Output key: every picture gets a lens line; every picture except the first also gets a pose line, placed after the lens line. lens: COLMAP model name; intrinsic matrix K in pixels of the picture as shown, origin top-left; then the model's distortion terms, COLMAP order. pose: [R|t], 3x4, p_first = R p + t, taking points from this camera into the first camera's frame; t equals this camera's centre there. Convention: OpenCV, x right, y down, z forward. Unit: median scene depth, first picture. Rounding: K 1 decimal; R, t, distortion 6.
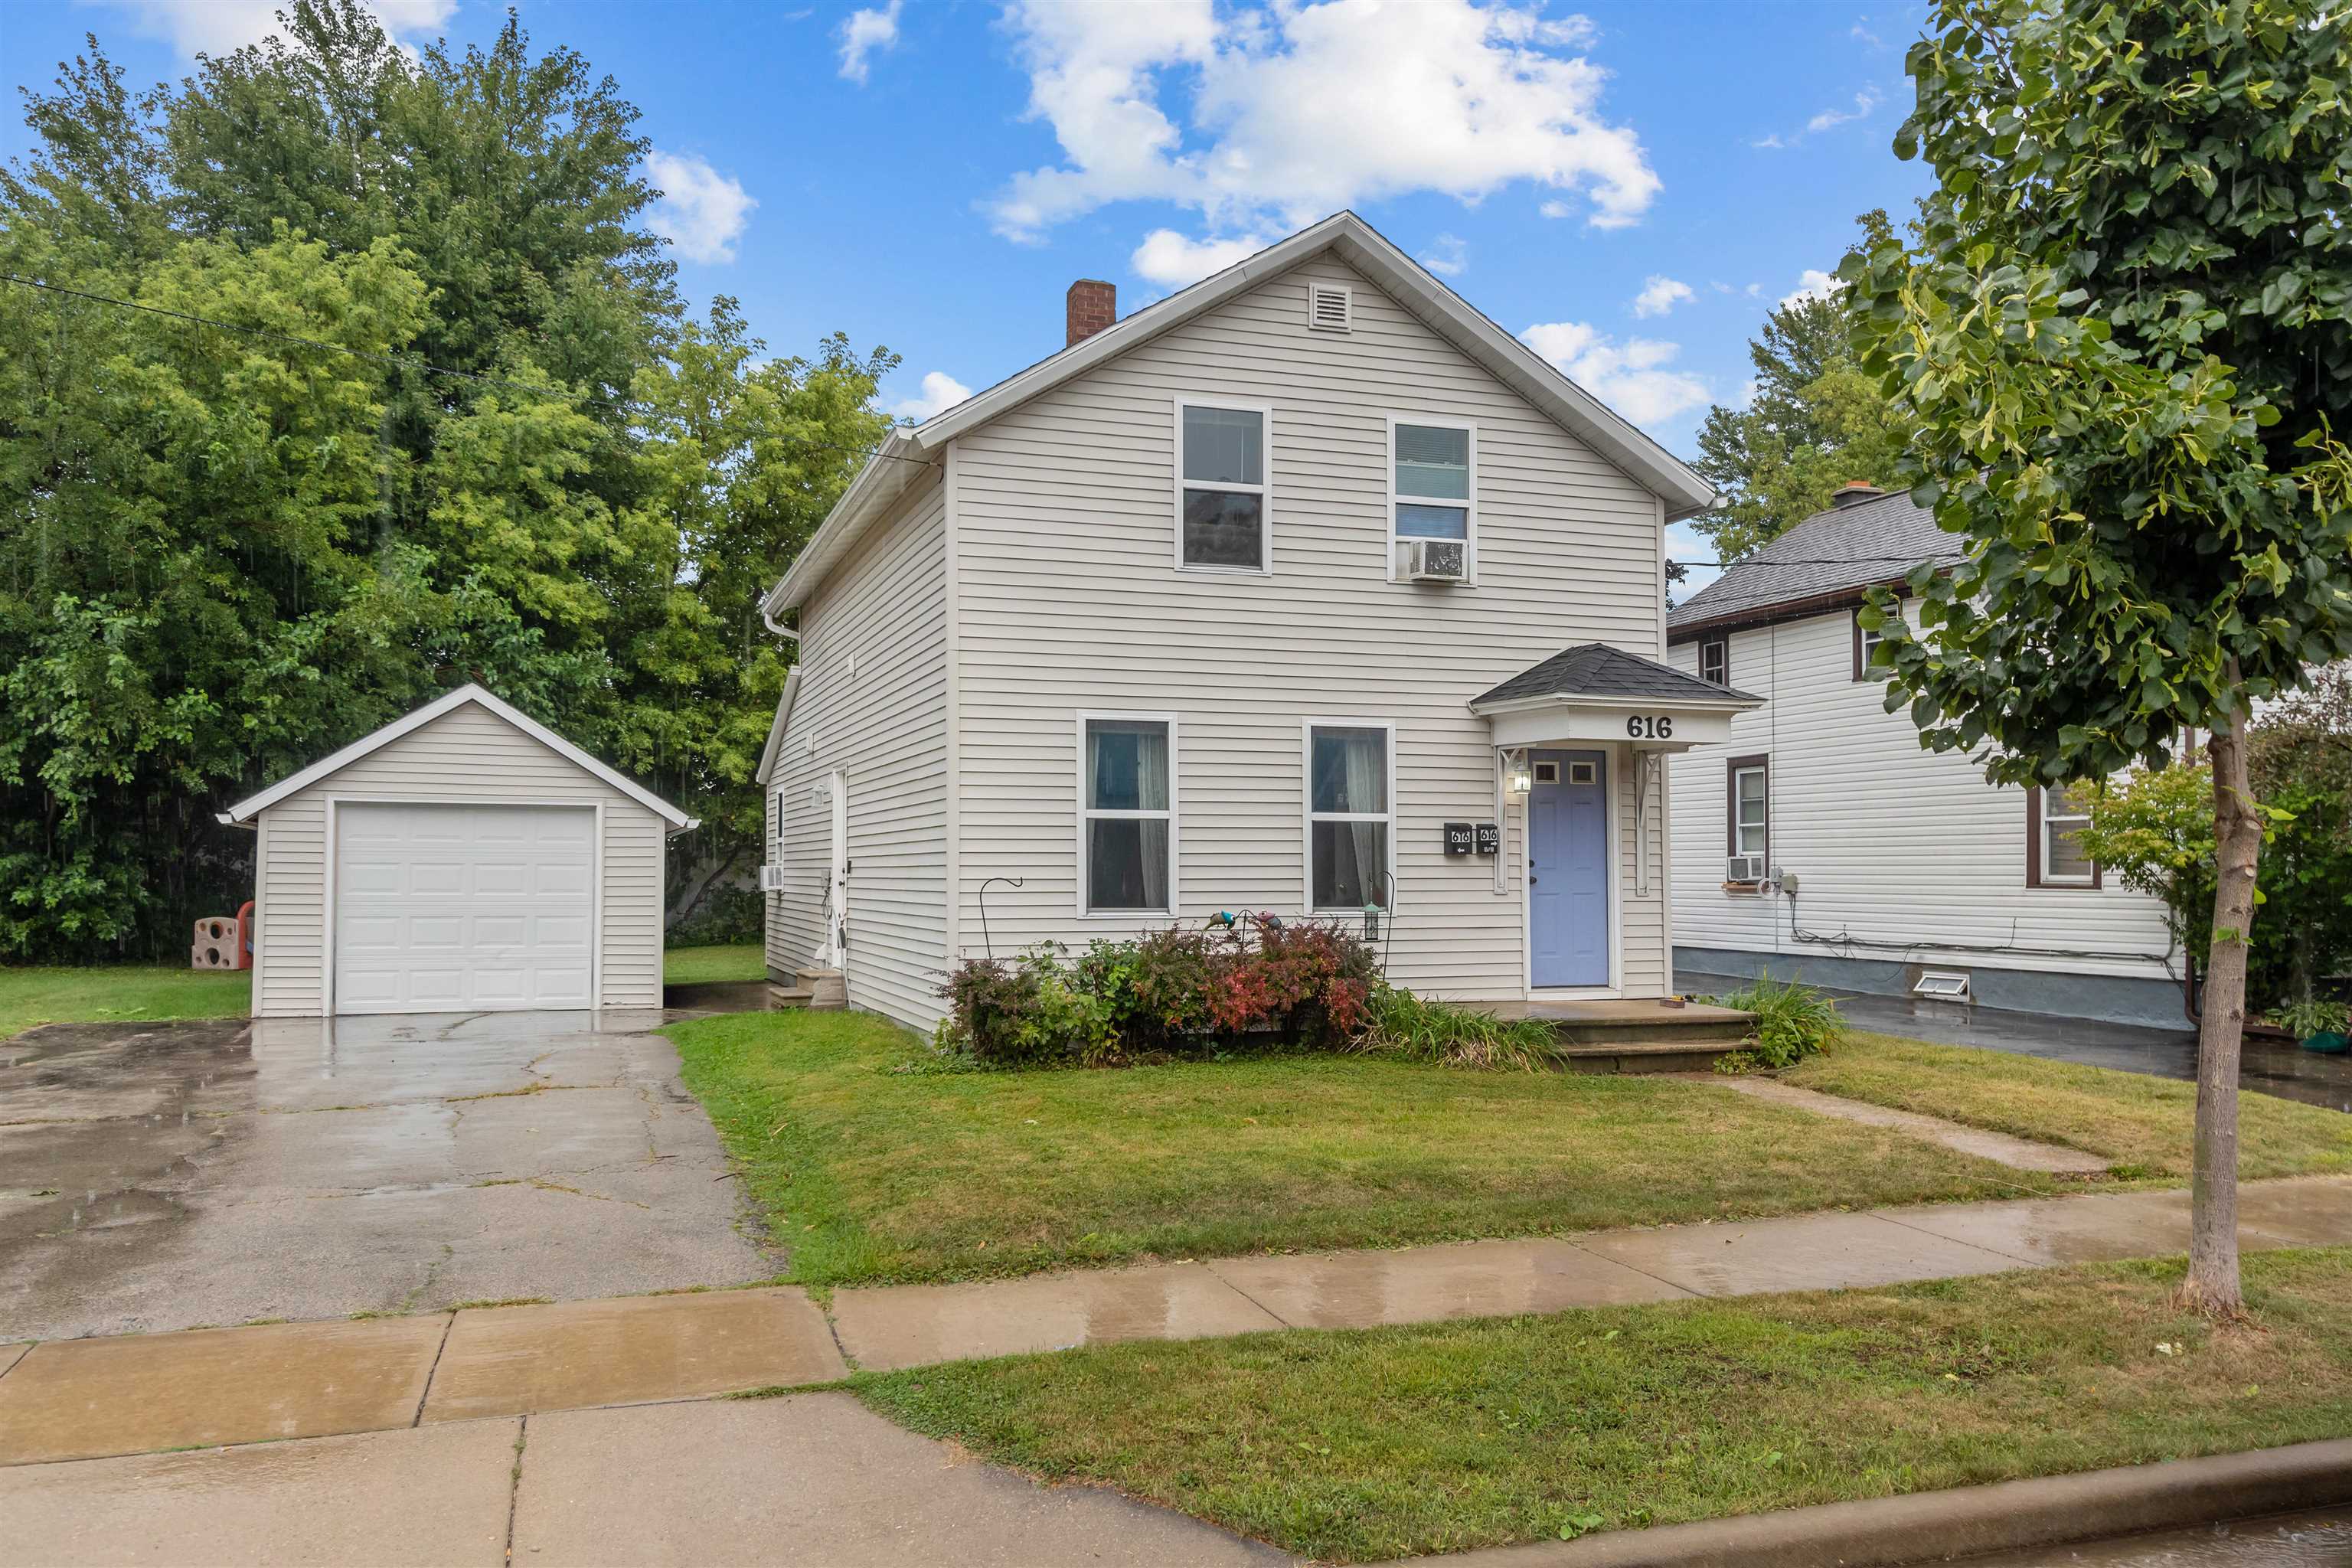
lens RADIAL K [[1859.8, 0, 1180.0], [0, 1859.8, 787.4], [0, 0, 1]] dist [0.002080, 0.000111]
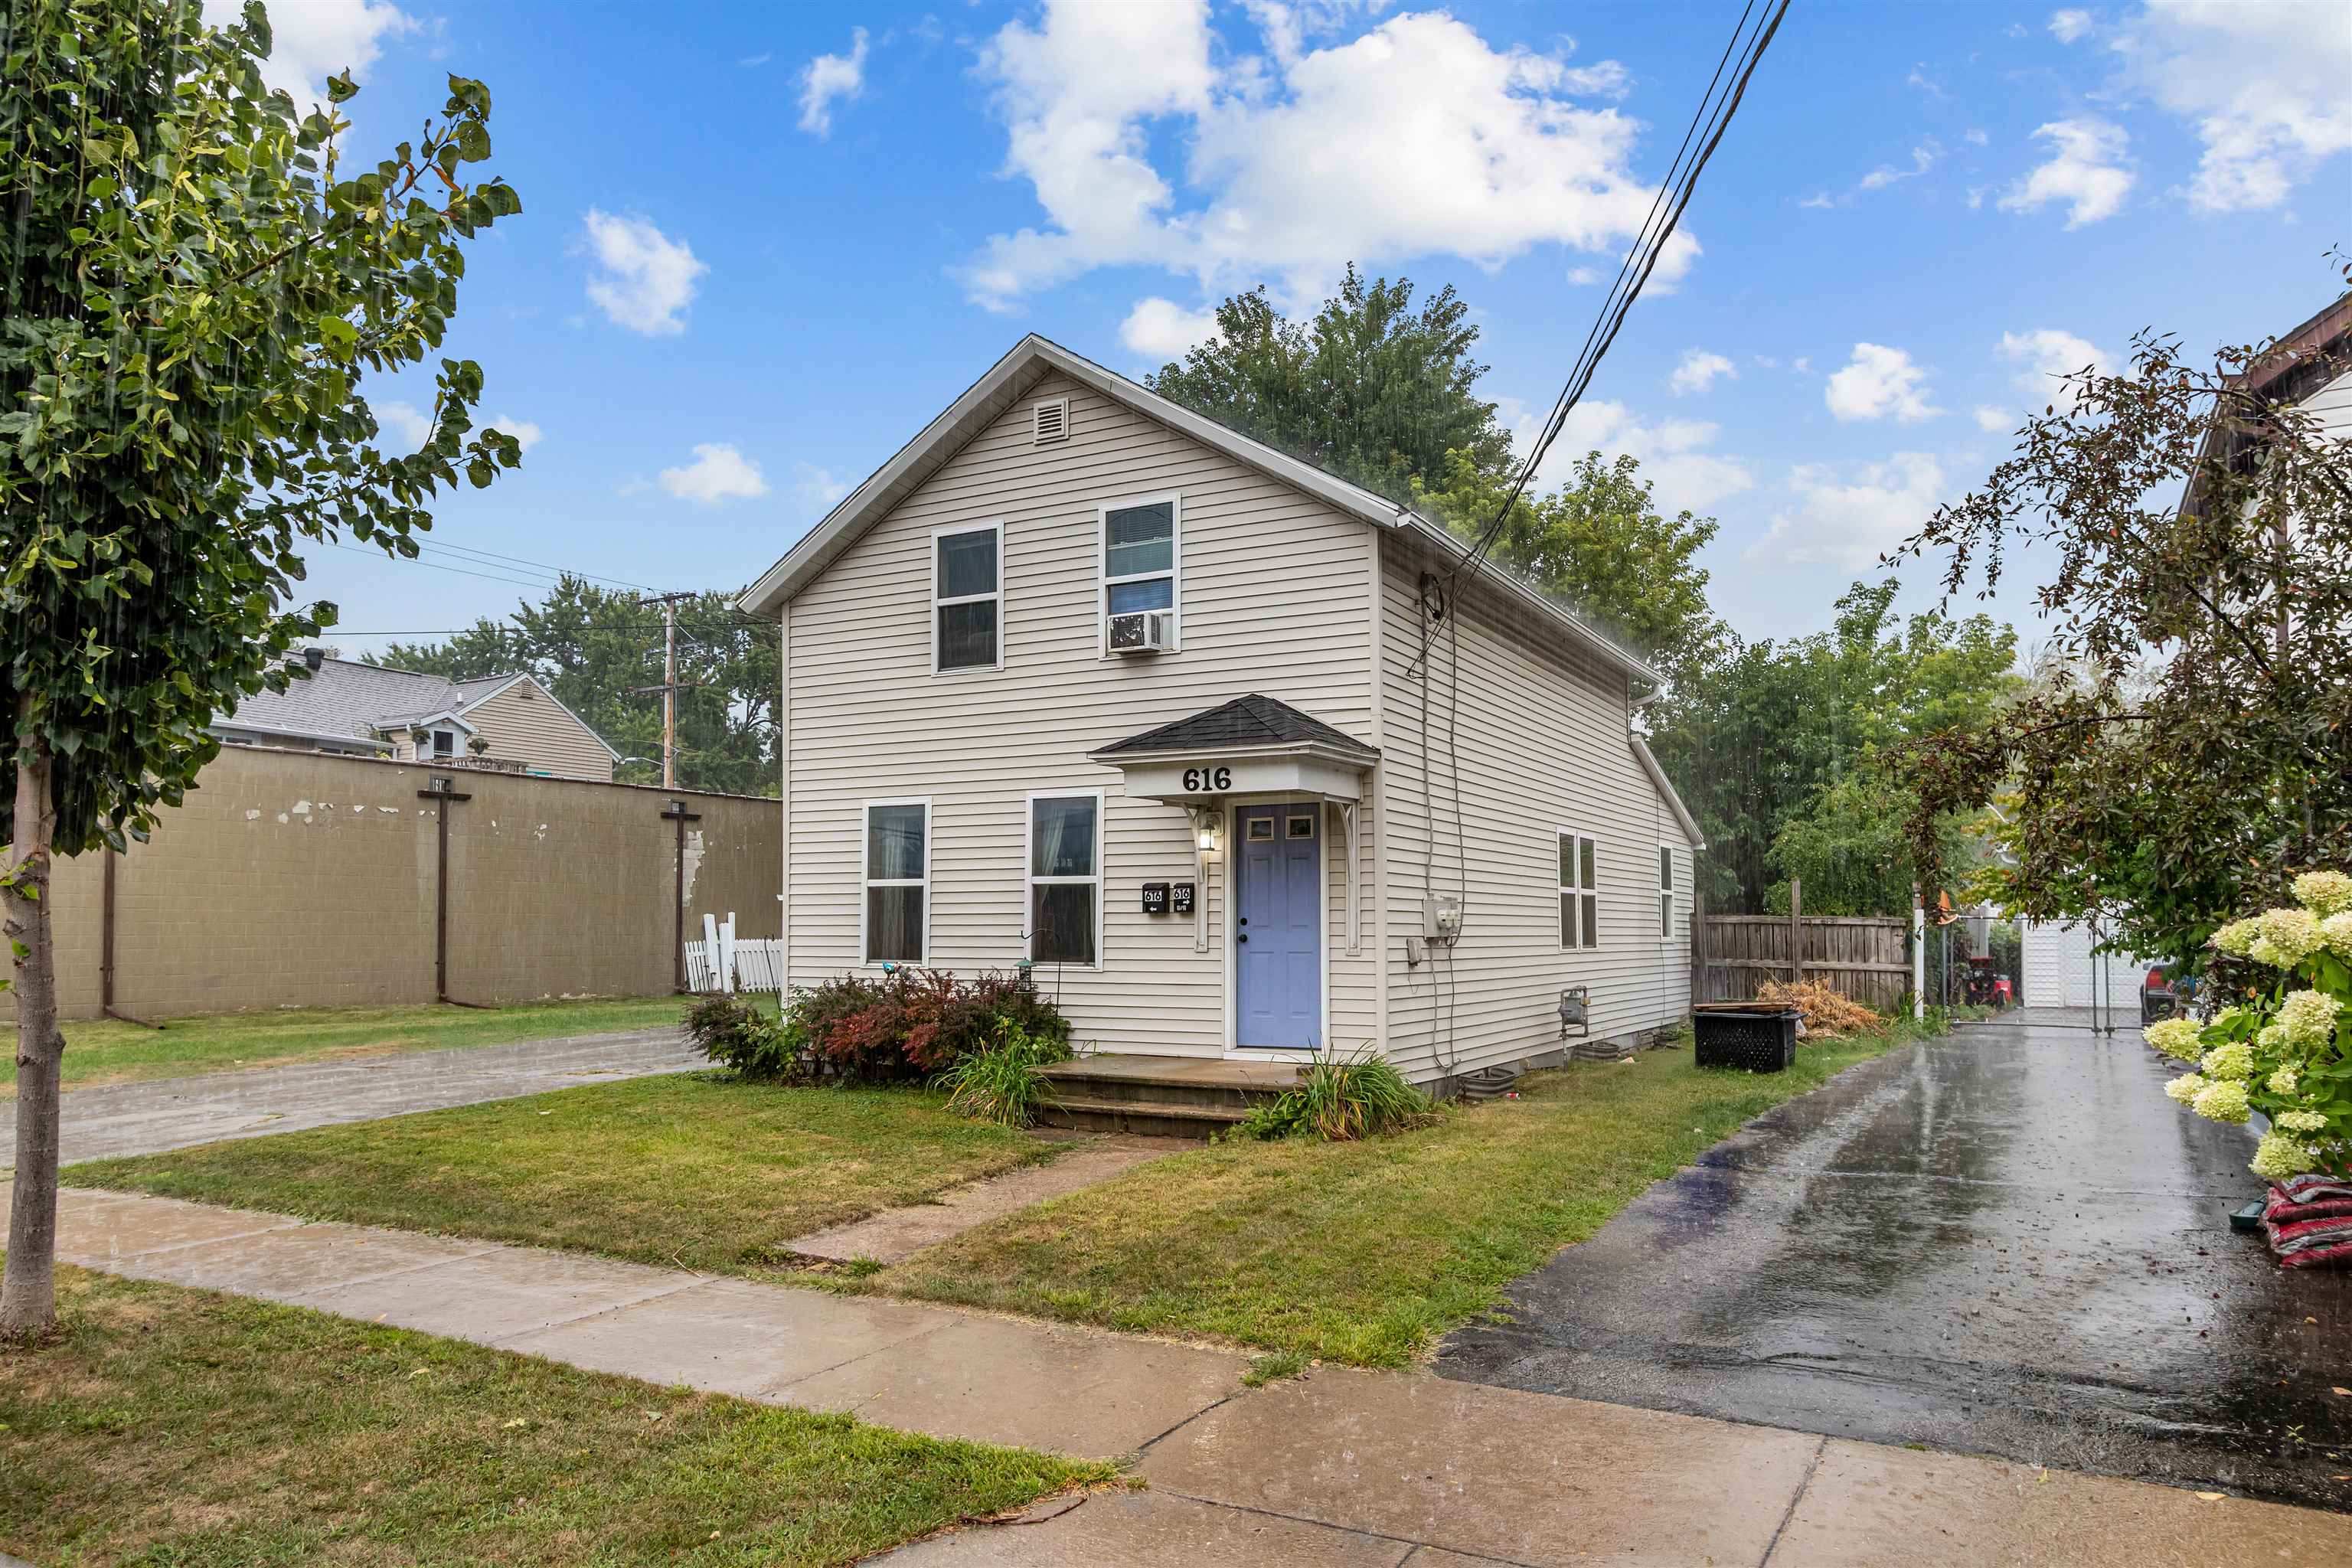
lens RADIAL K [[1564.6, 0, 1179.9], [0, 1564.6, 847.7], [0, 0, 1]] dist [-0.004256, -0.000121]
pose [[0.667599, -0.039918, -0.743450, 0.816148], [0.035623, 0.999131, -0.021657, 0.019241], [0.743668, -0.012026, 0.668441, 0.431276]]
